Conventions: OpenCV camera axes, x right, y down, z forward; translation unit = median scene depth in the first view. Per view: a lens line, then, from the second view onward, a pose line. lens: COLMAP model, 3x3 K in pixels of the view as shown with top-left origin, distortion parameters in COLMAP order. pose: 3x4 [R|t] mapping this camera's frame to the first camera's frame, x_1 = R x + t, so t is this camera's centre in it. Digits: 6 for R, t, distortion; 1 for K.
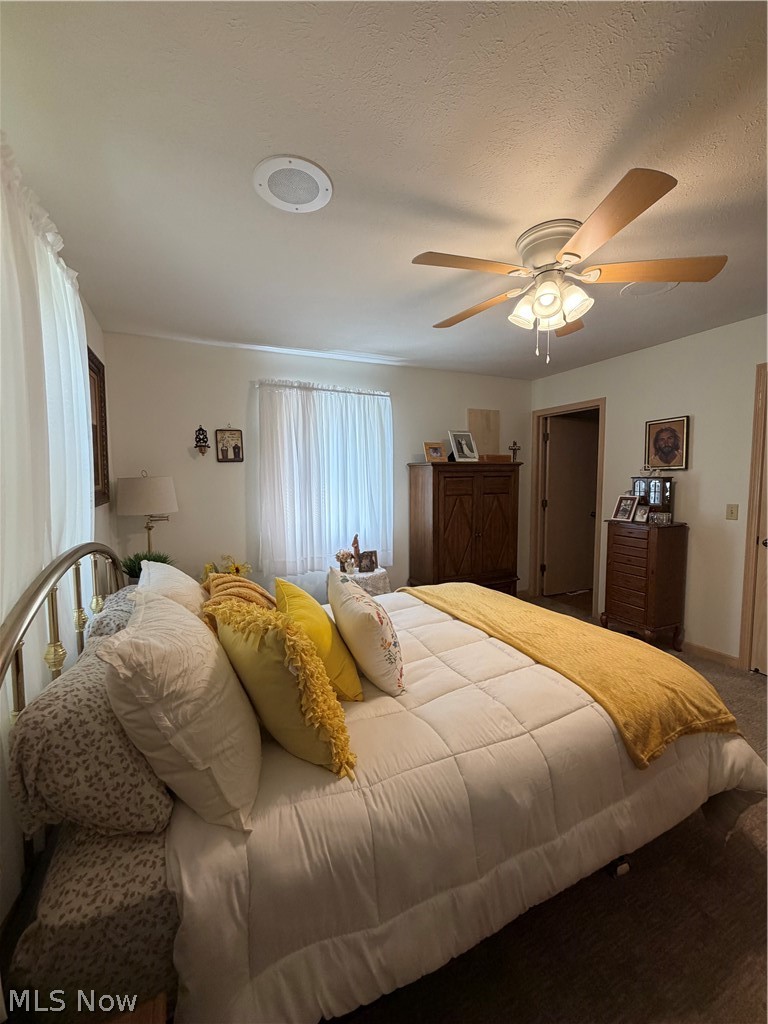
lens RADIAL K [[406.9, 0, 384.2], [0, 406.9, 508.5], [0, 0, 1]] dist [0.002436, 0.000258]
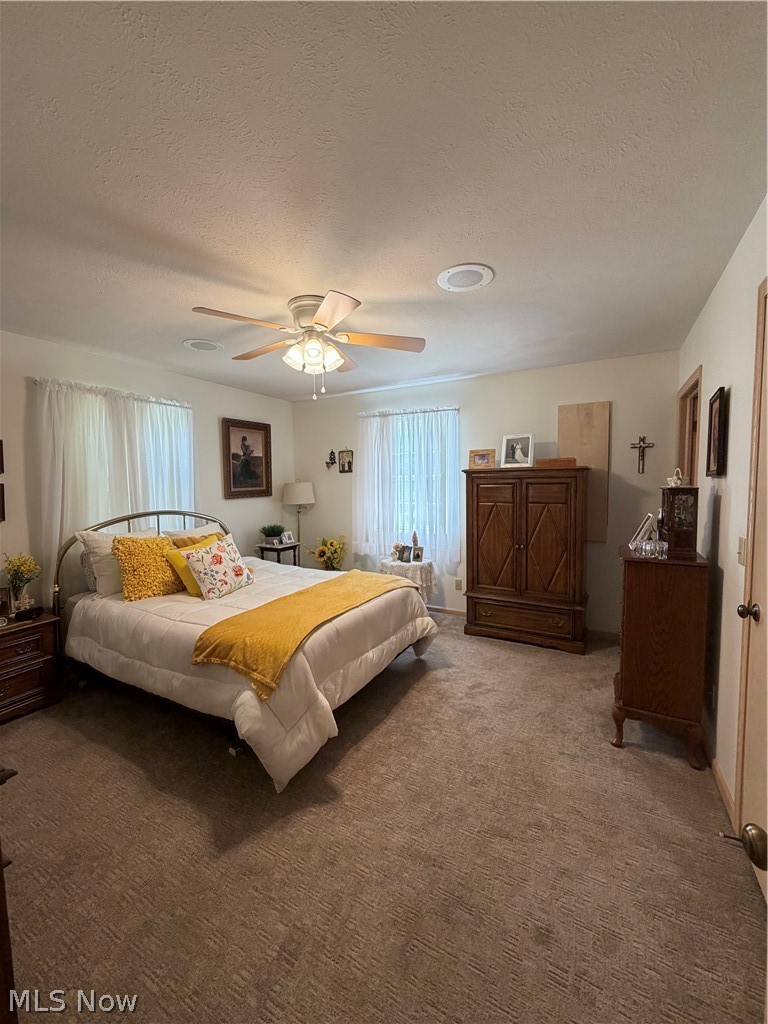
lens RADIAL K [[406.9, 0, 381.0], [0, 406.9, 508.5], [0, 0, 1]] dist [0.002436, 0.000258]
pose [[0.592462, 0.056064, -0.803645, 0.872994], [-0.063420, 0.997725, 0.022848, -0.025783], [0.803098, 0.037431, 0.594670, 0.225963]]
